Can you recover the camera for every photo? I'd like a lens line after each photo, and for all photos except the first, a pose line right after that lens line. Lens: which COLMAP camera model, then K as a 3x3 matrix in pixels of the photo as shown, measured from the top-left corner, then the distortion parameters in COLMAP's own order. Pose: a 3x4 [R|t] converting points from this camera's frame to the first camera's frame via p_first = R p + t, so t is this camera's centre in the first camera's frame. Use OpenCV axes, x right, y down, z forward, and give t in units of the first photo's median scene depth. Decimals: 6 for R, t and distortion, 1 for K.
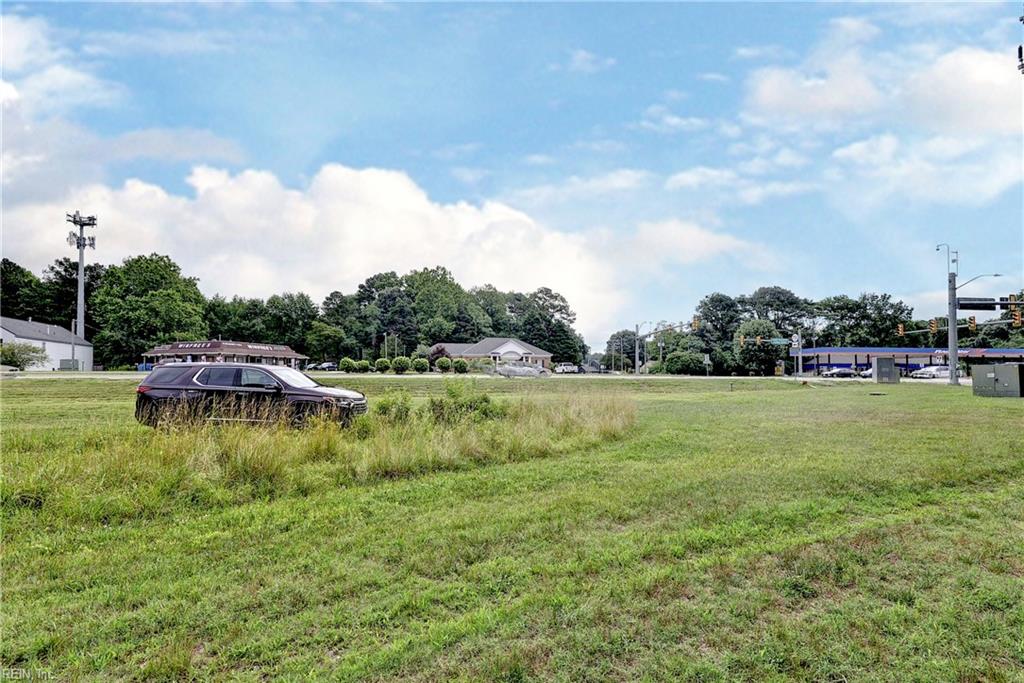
lens RADIAL K [[477.6, 0, 510.1], [0, 477.6, 345.2], [0, 0, 1]] dist [-0.004446, -0.008210]
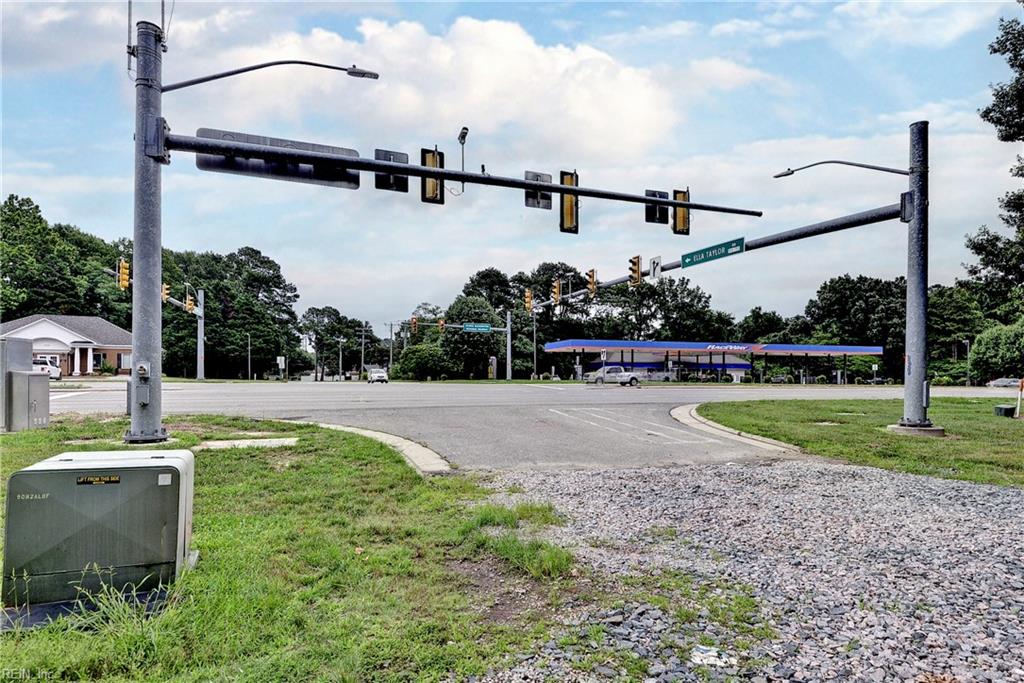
lens RADIAL K [[536.5, 0, 520.5], [0, 536.5, 340.9], [0, 0, 1]] dist [0.080275, -0.003750]
pose [[0.963928, 0.014640, 0.265761, 0.276700], [-0.015642, 0.999876, 0.001657, 0.004736], [-0.265704, -0.005754, 0.964037, 0.172864]]
